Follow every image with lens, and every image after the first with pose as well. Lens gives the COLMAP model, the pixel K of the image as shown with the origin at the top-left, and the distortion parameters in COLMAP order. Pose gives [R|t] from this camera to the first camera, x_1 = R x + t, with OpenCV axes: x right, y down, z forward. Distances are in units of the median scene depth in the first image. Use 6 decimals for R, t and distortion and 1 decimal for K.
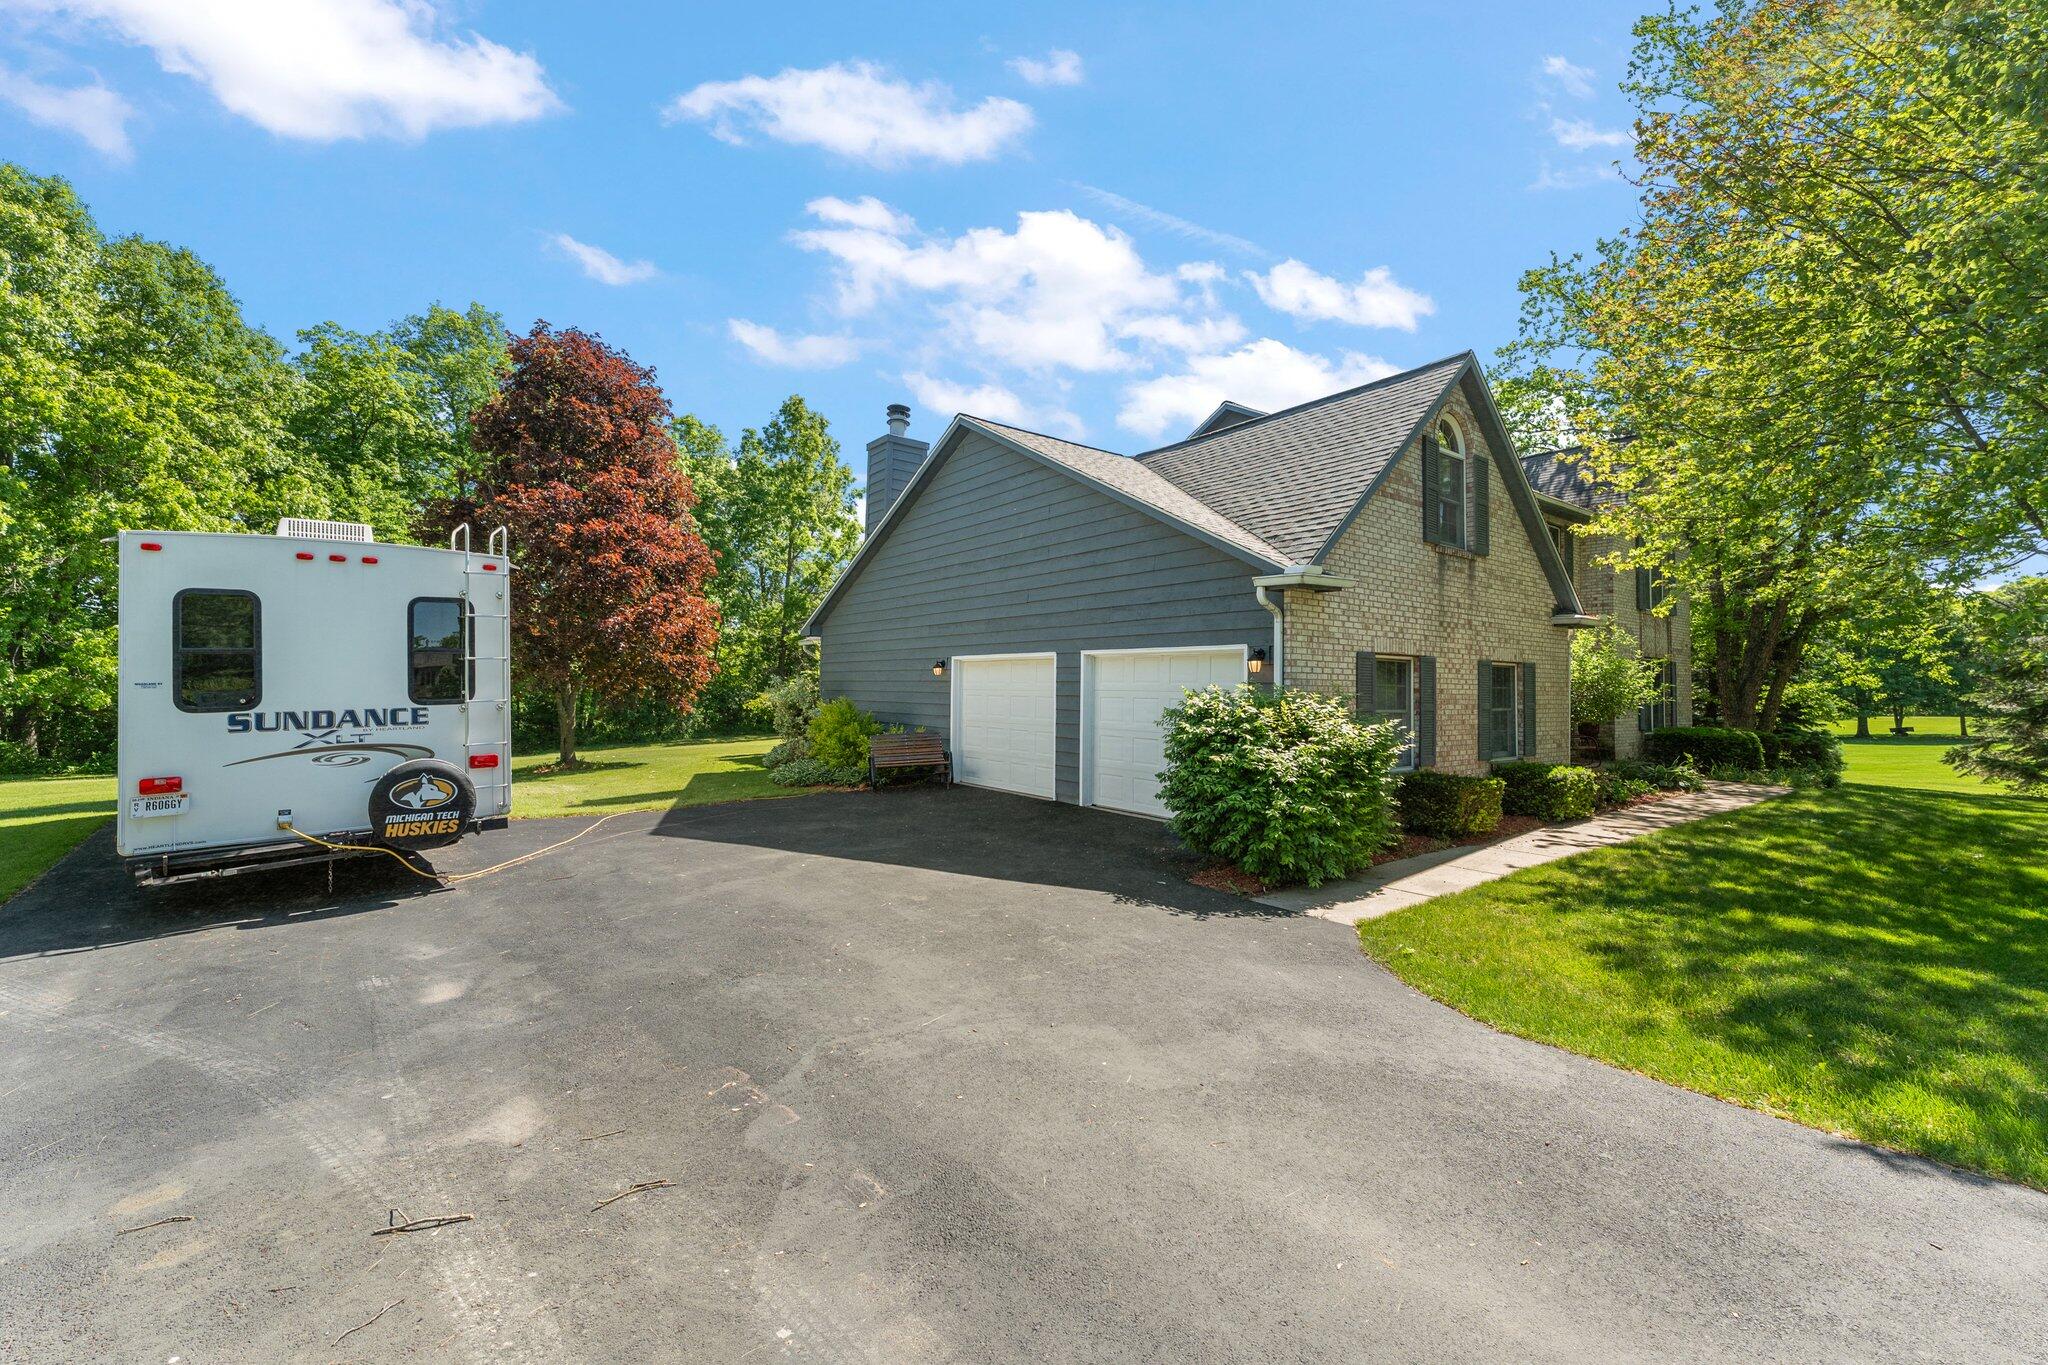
lens RADIAL K [[821.1, 0, 1019.8], [0, 821.1, 669.4], [0, 0, 1]] dist [-0.002070, 0.000655]
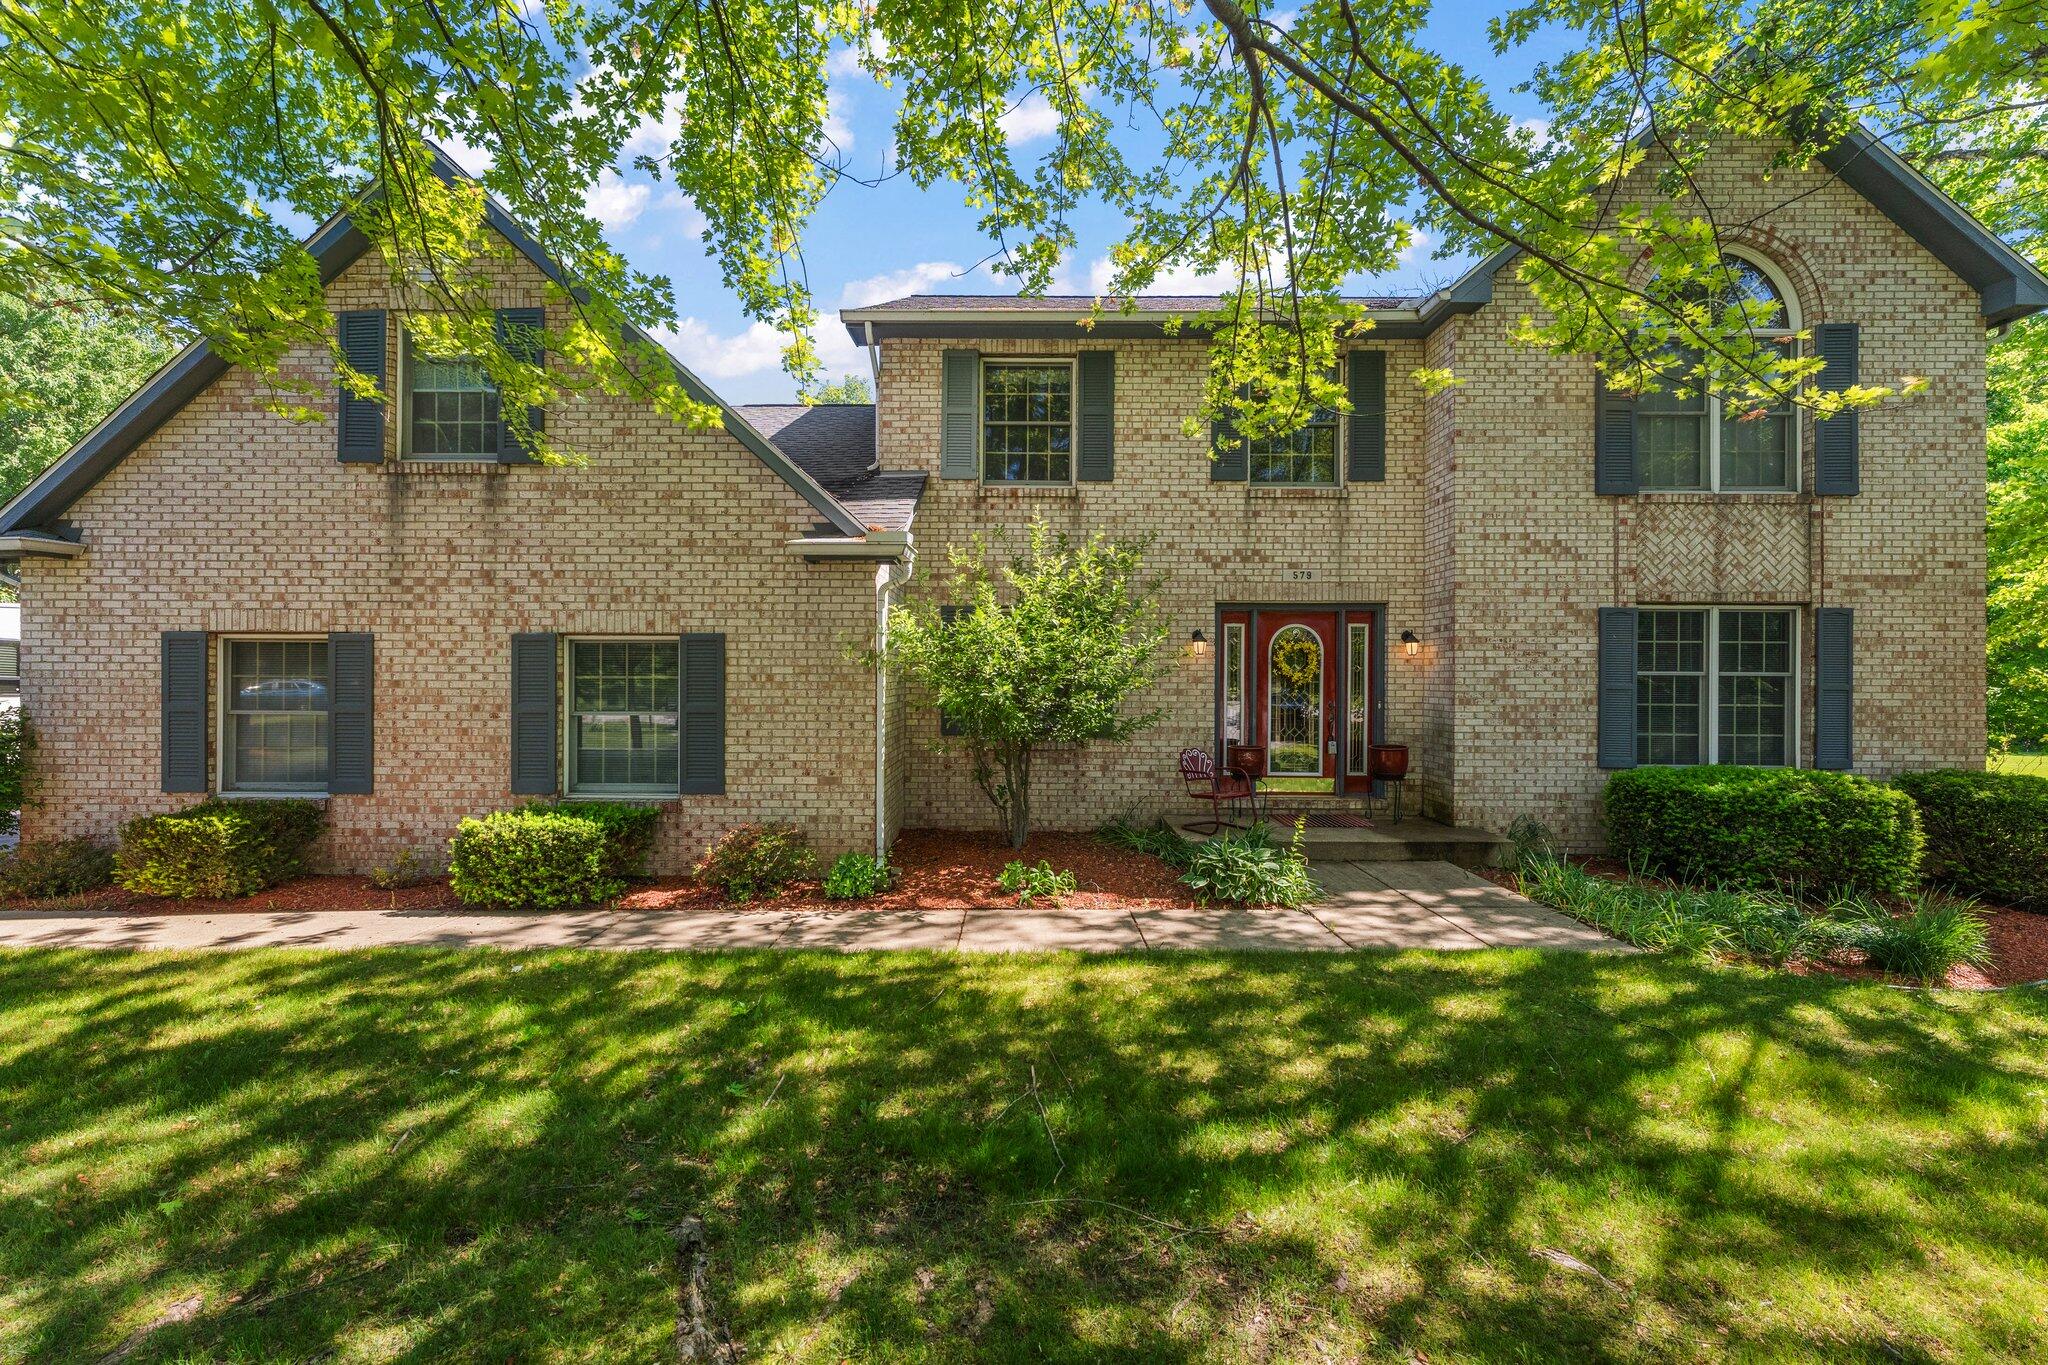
lens RADIAL K [[821.1, 0, 1016.1], [0, 821.1, 684.0], [0, 0, 1]] dist [-0.002070, 0.000655]
pose [[0.795263, -0.011368, -0.606158, 1.365595], [0.019024, 0.999800, 0.006209, 0.033276], [0.605966, -0.016469, 0.795320, 0.812240]]
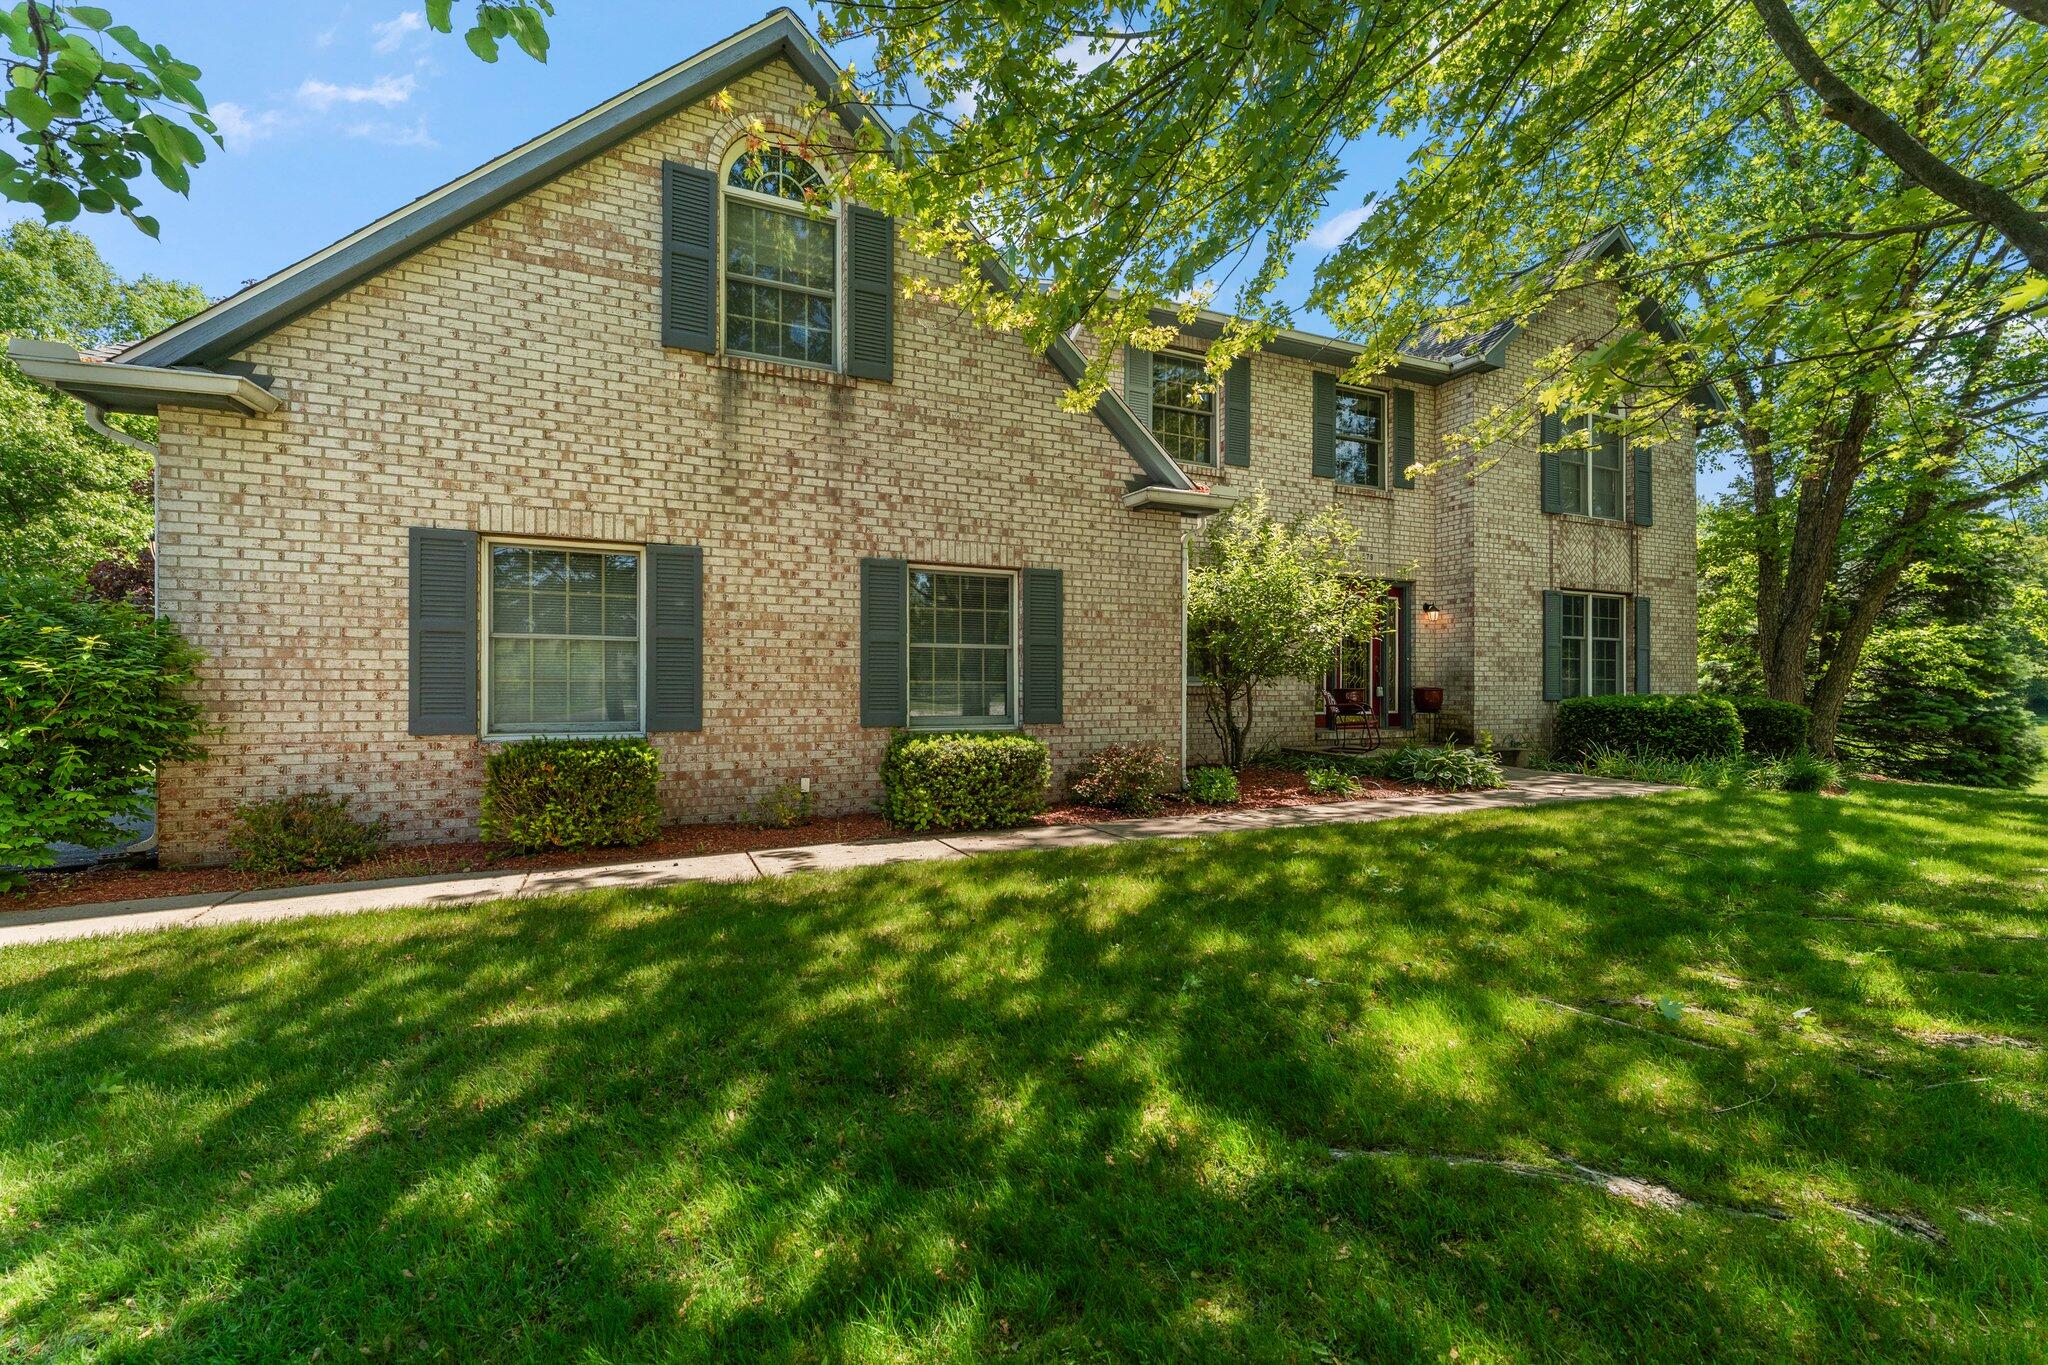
lens RADIAL K [[821.1, 0, 1013.7], [0, 821.1, 691.4], [0, 0, 1]] dist [-0.002070, 0.000655]
pose [[0.972963, -0.014430, -0.230509, 0.880710], [0.018313, 0.999724, 0.014715, 0.085599], [0.230233, -0.018539, 0.972959, 0.498382]]
